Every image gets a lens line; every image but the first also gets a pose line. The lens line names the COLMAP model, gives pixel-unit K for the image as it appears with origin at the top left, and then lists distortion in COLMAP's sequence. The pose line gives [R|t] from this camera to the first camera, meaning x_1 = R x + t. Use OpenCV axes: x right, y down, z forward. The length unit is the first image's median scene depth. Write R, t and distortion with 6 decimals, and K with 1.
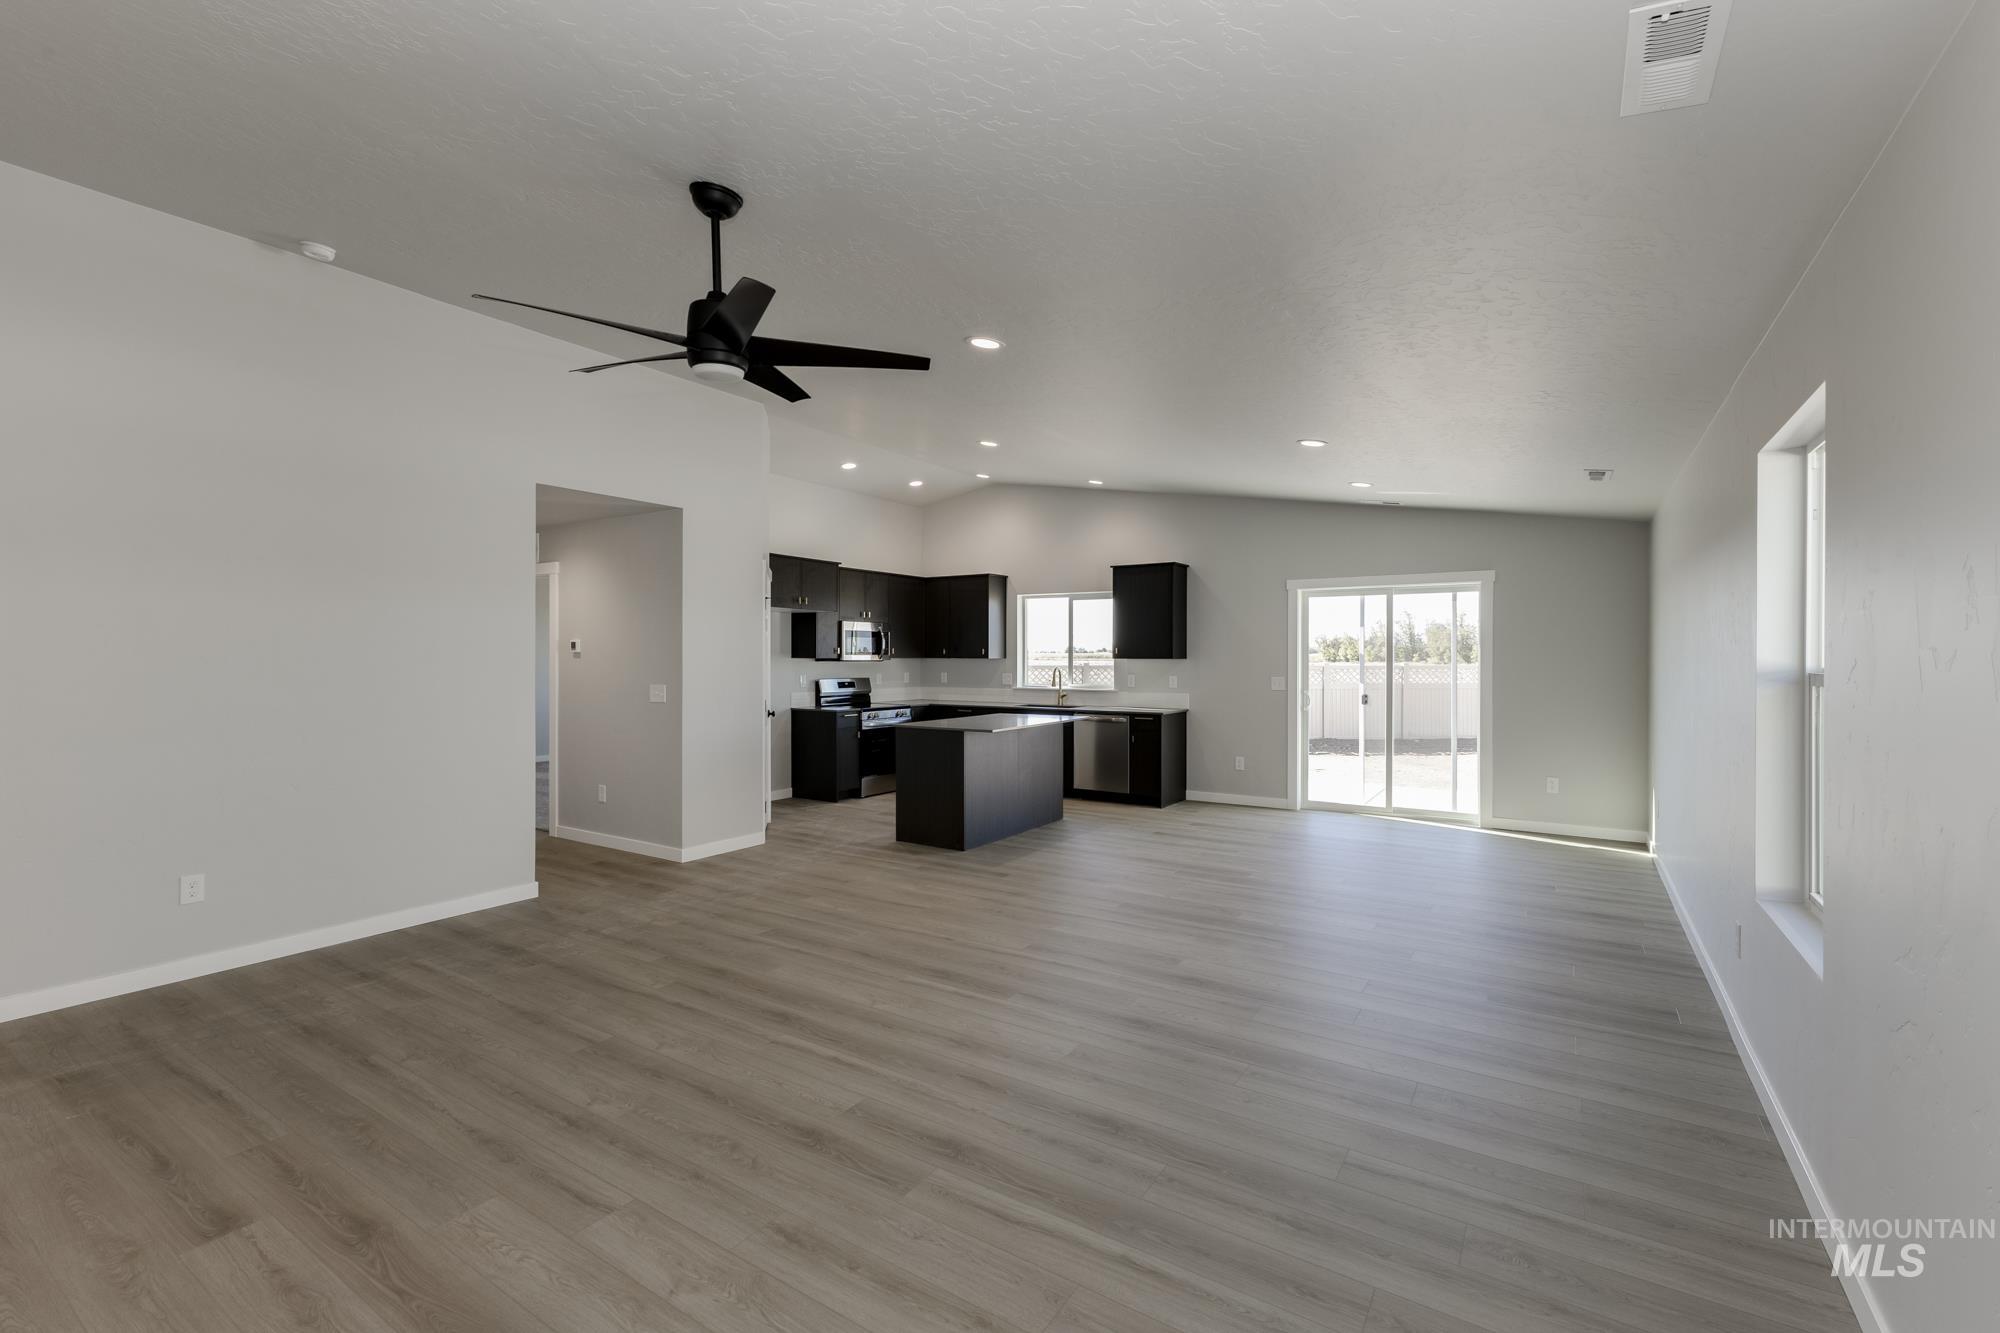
lens RADIAL K [[874.0, 0, 997.1], [0, 874.0, 658.2], [0, 0, 1]] dist [0.002643, 0.000280]
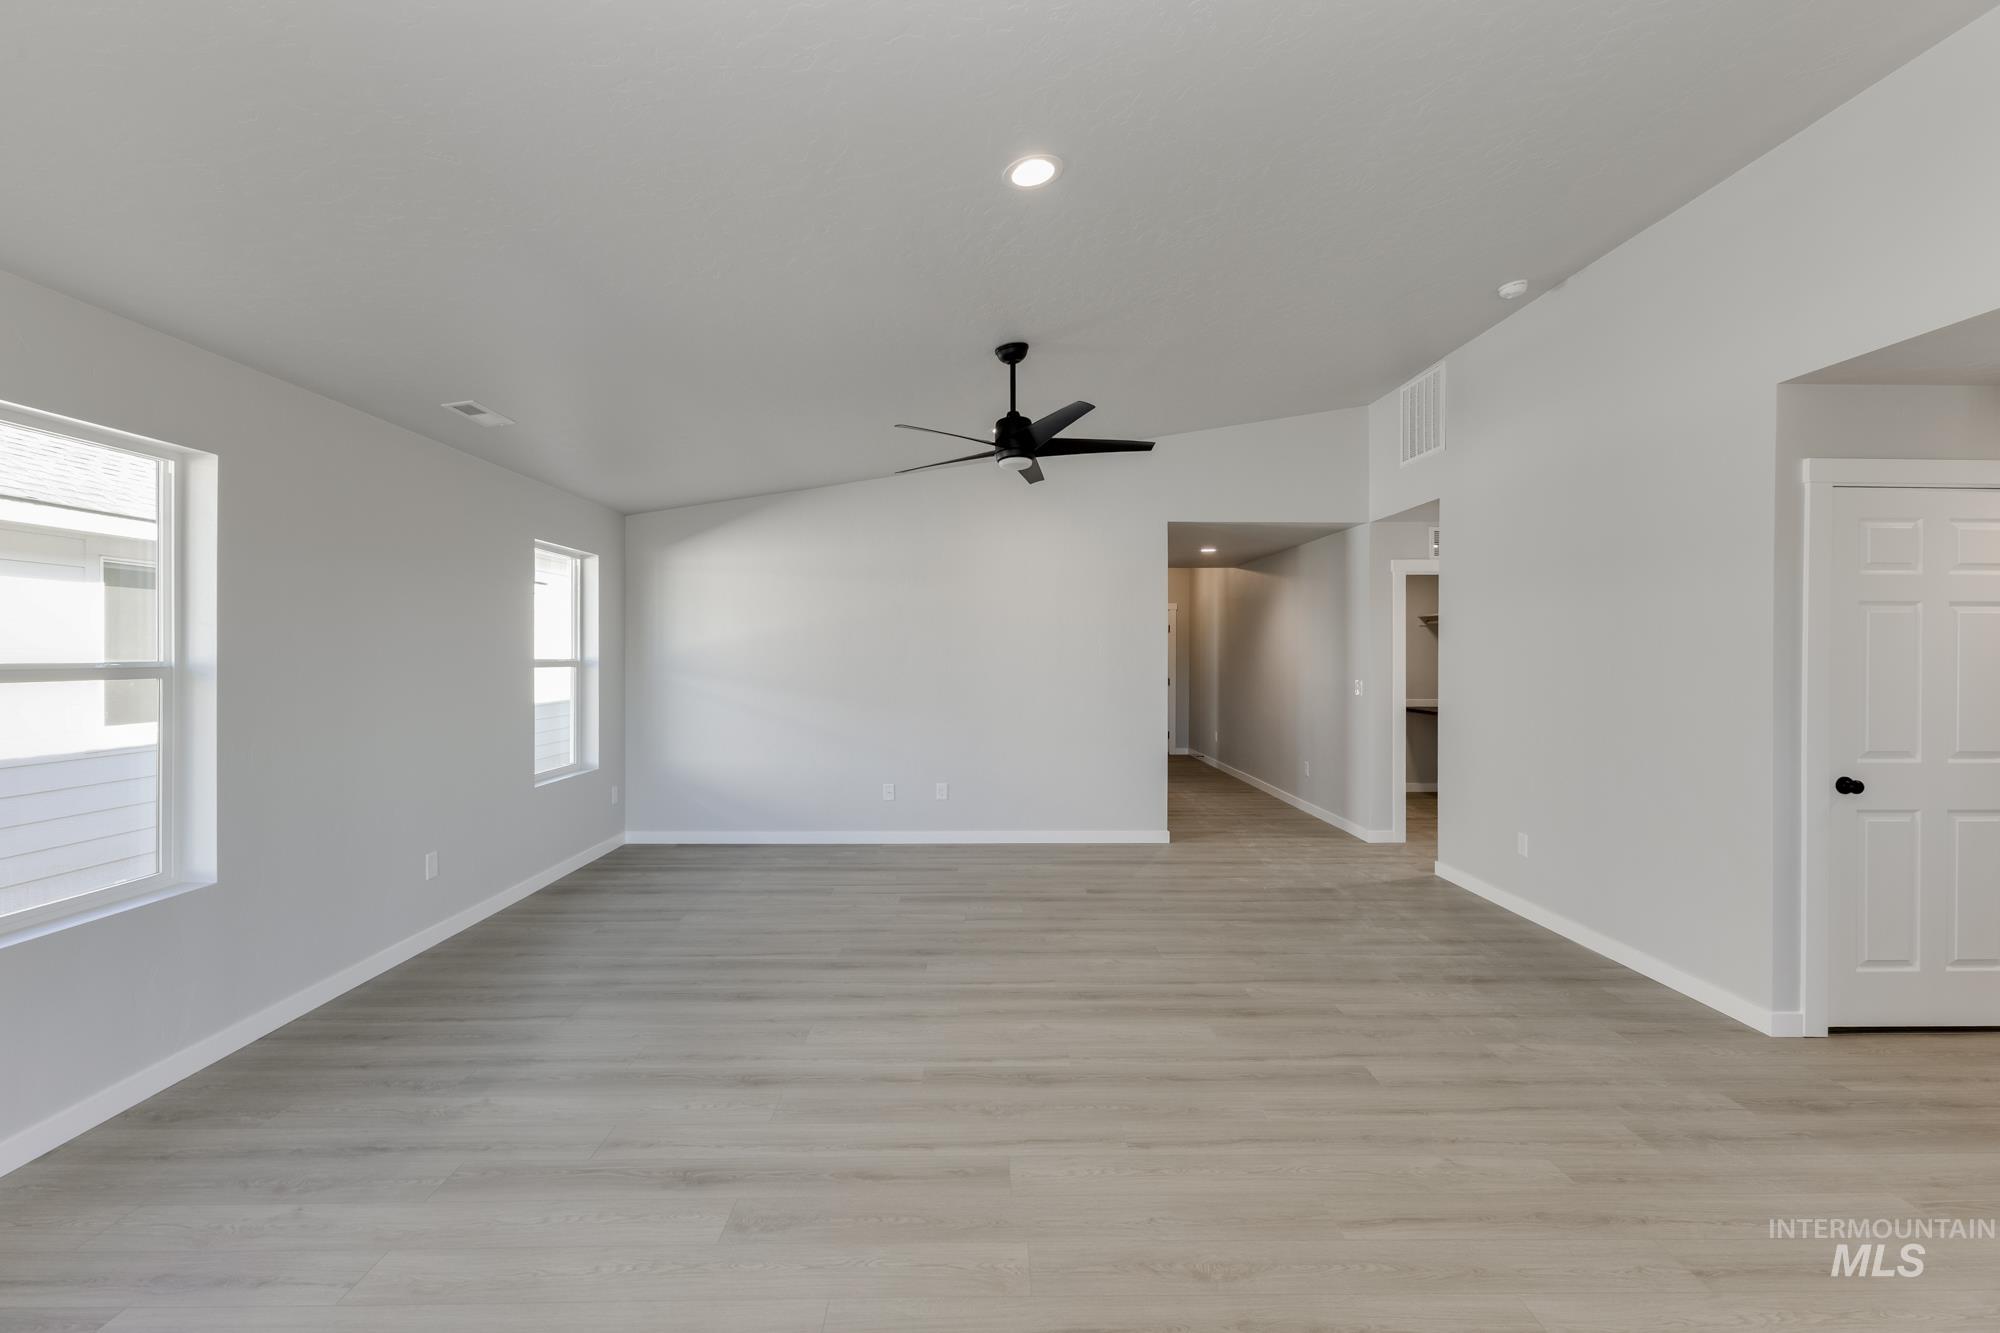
lens RADIAL K [[874.0, 0, 997.1], [0, 874.0, 658.2], [0, 0, 1]] dist [0.002643, 0.000280]
pose [[-0.824811, -0.001204, -0.565407, 0.186615], [-0.004989, 0.999974, 0.005149, -0.000834], [0.565386, 0.007068, -0.824796, 0.760446]]
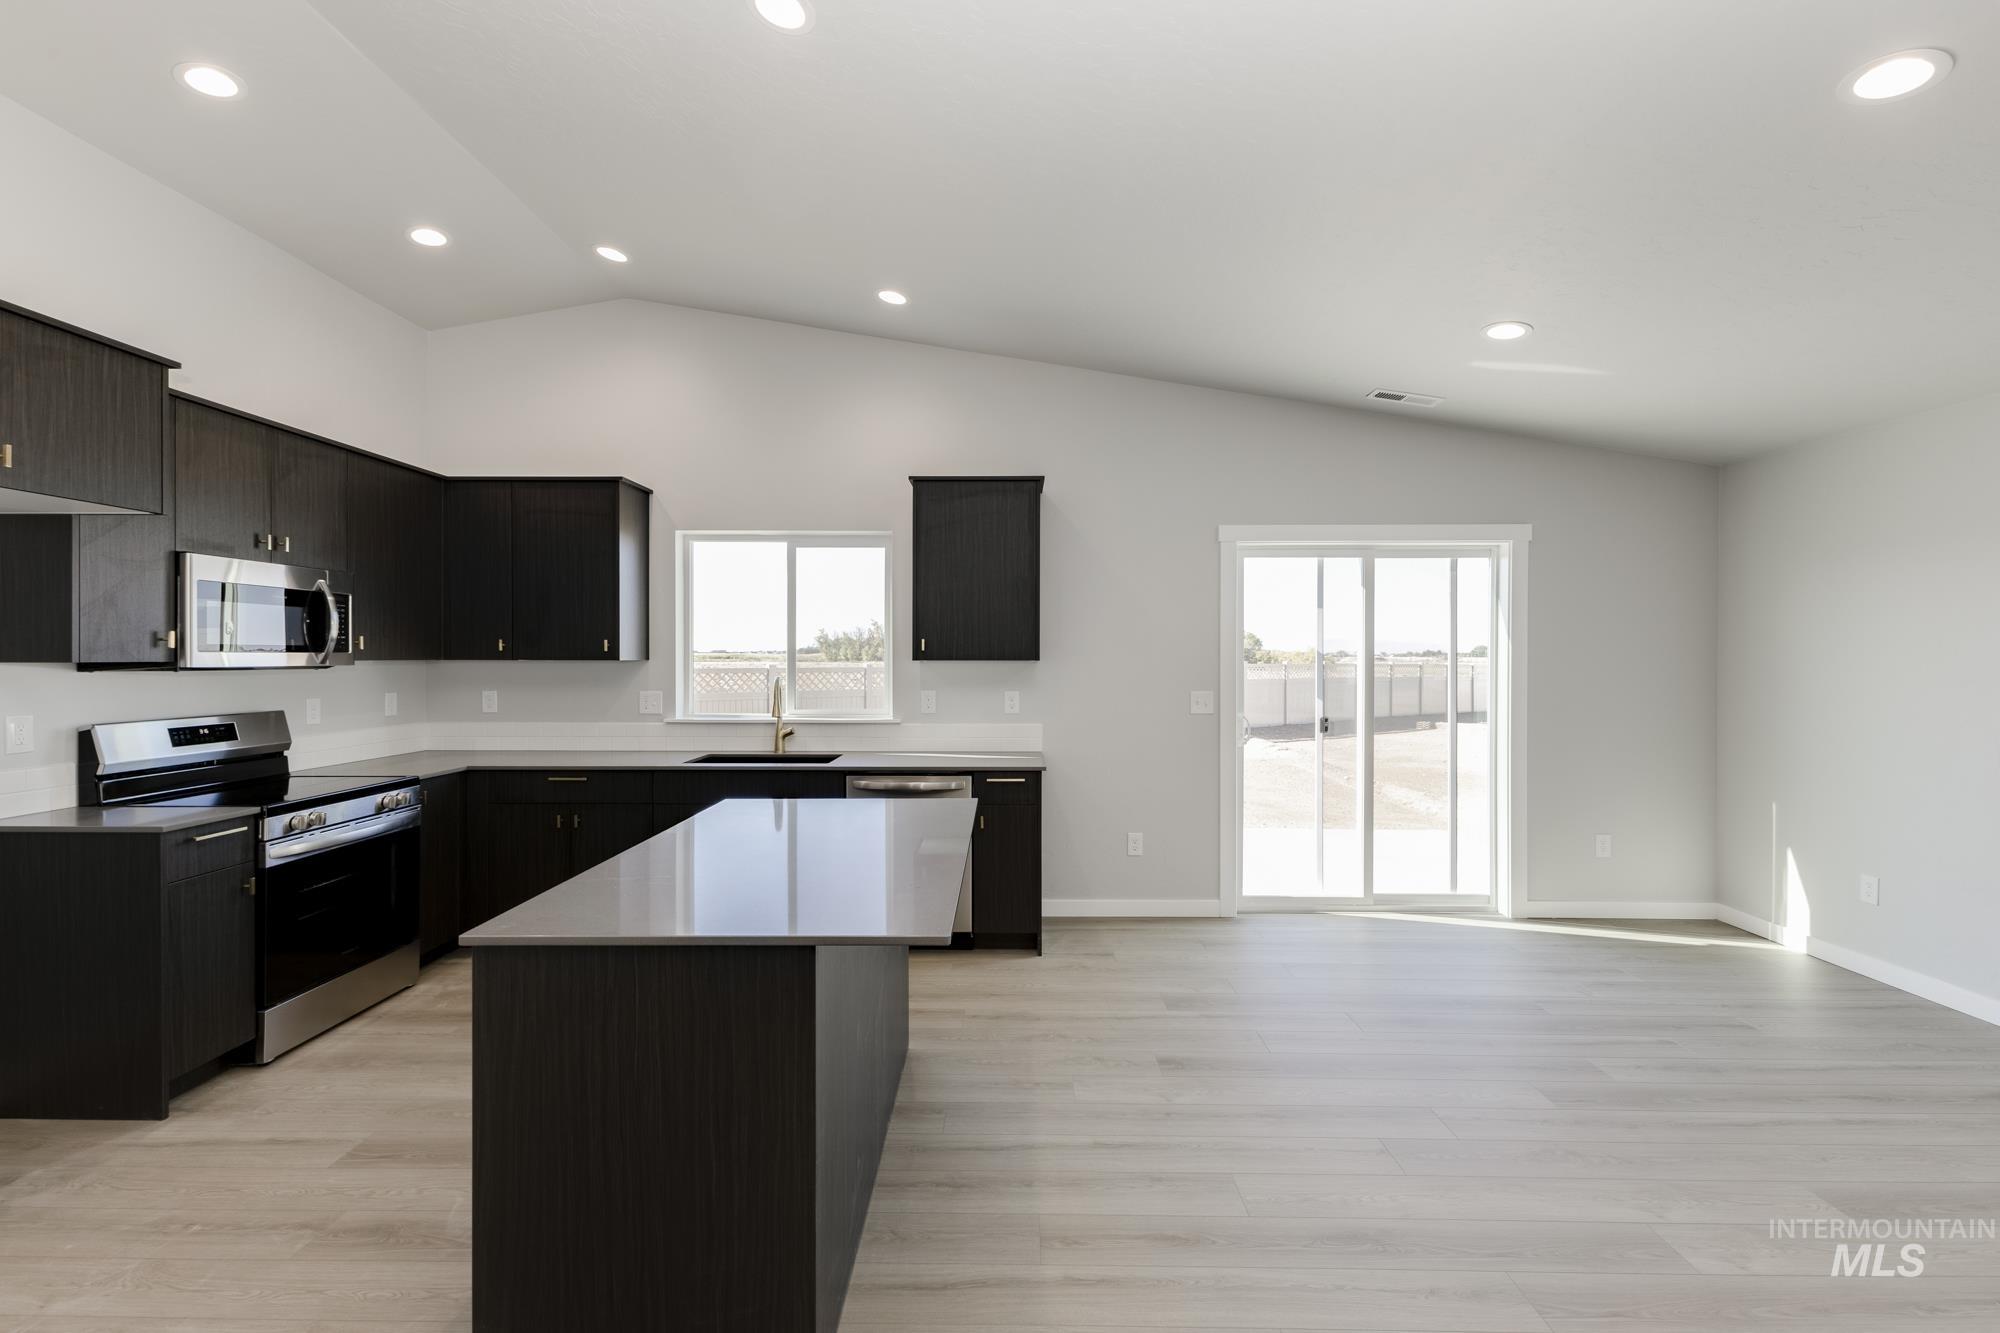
lens RADIAL K [[864.2, 0, 1004.3], [0, 864.2, 660.5], [0, 0, 1]] dist [0.003864, 0.000307]
pose [[0.837880, -0.003074, 0.545846, -0.101781], [0.001375, 0.999993, 0.003522, -0.001004], [-0.545853, -0.002201, 0.837878, 0.584512]]
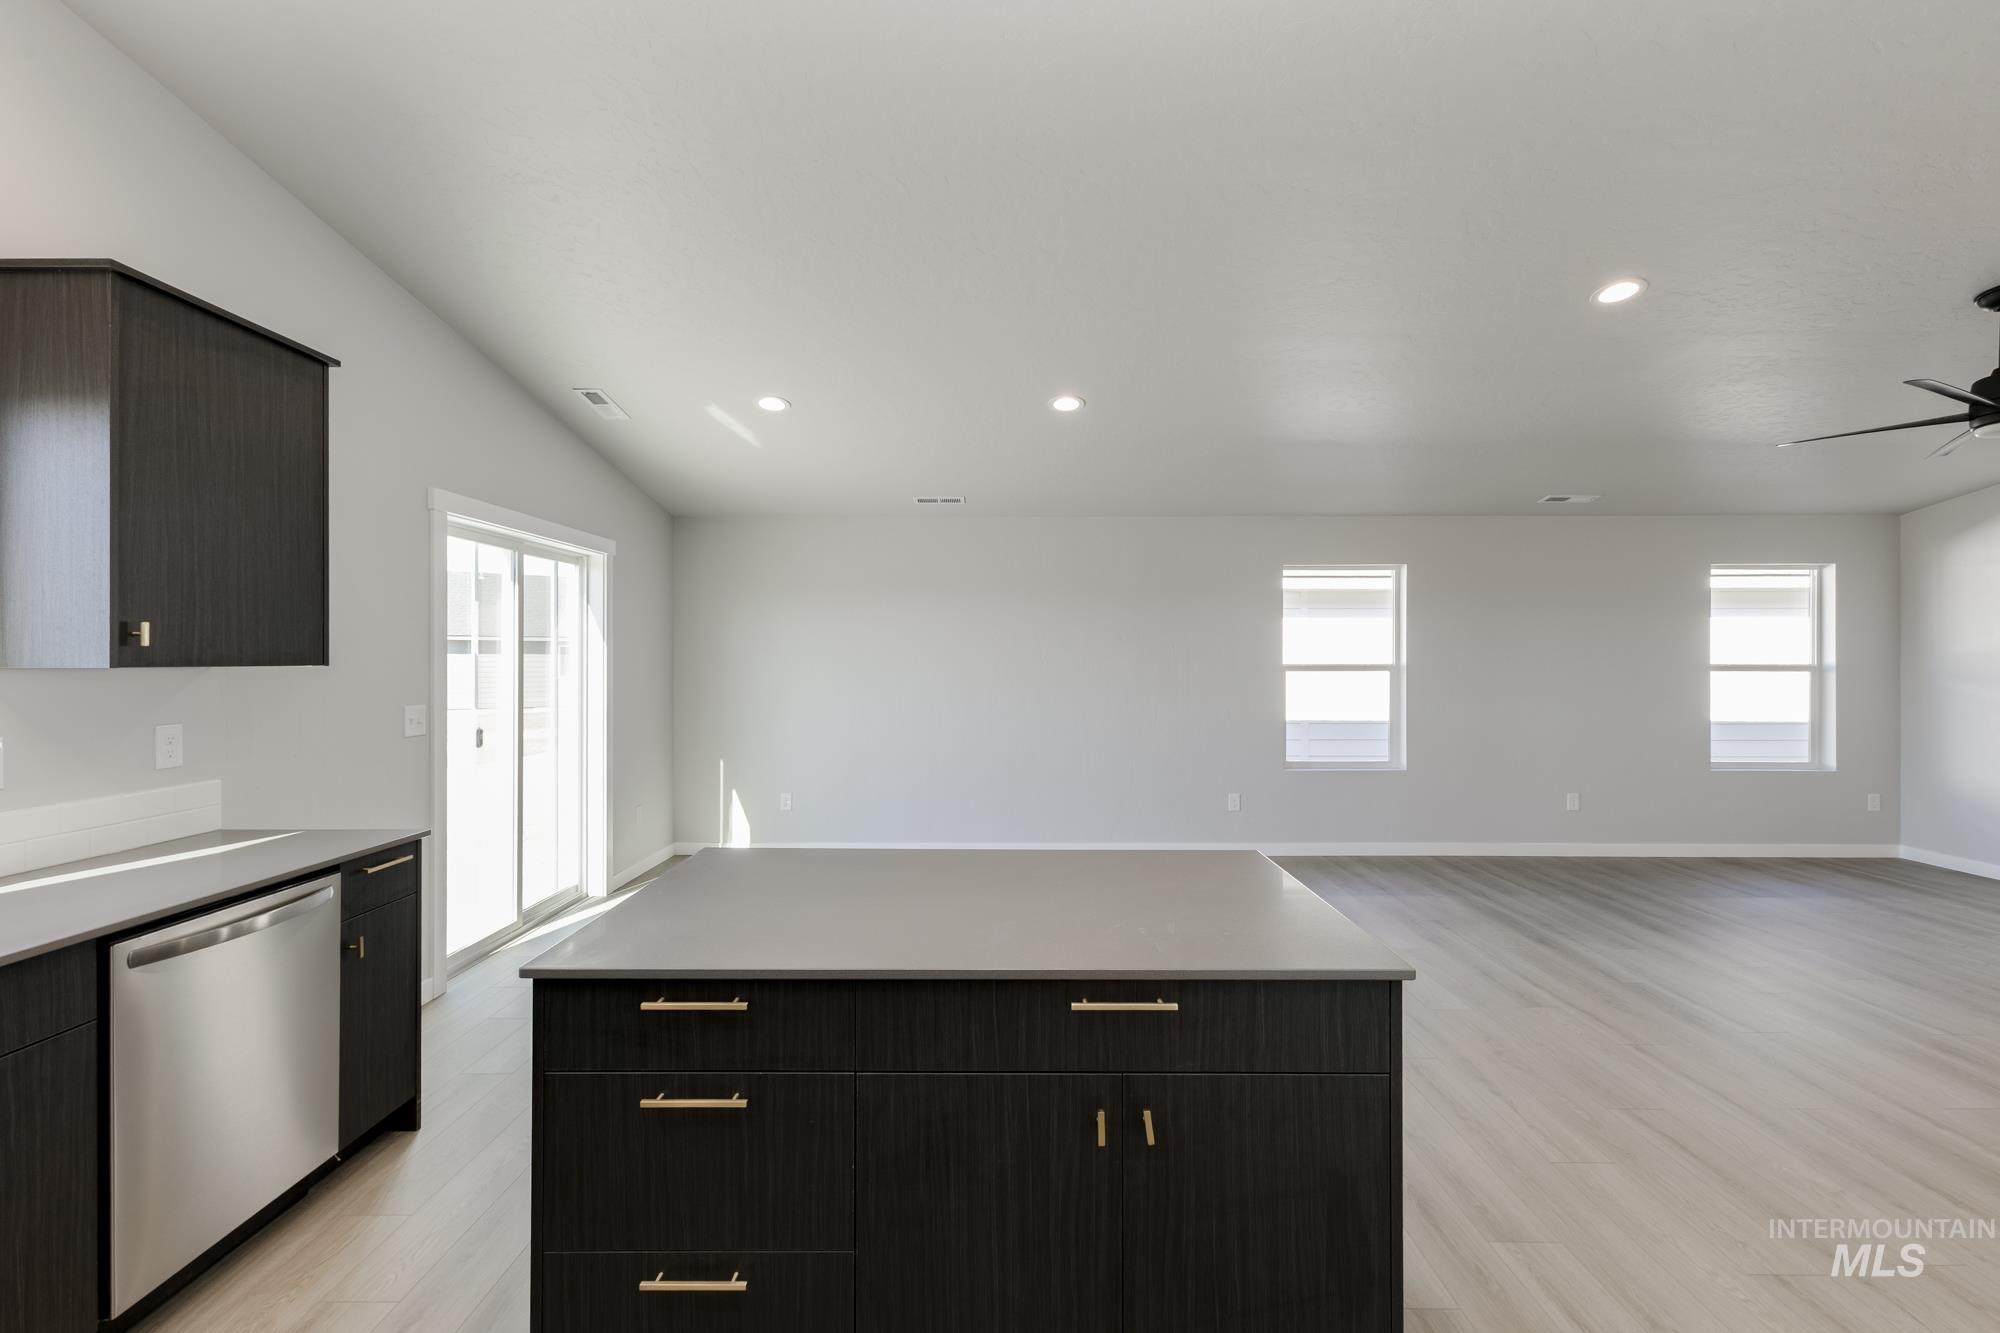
lens RADIAL K [[864.2, 0, 1004.3], [0, 864.2, 660.5], [0, 0, 1]] dist [0.003864, 0.000307]
pose [[-0.548610, -0.001096, 0.836078, -0.197123], [0.001926, 0.999995, 0.002574, -0.001430], [-0.836076, 0.003022, -0.548605, 0.982097]]
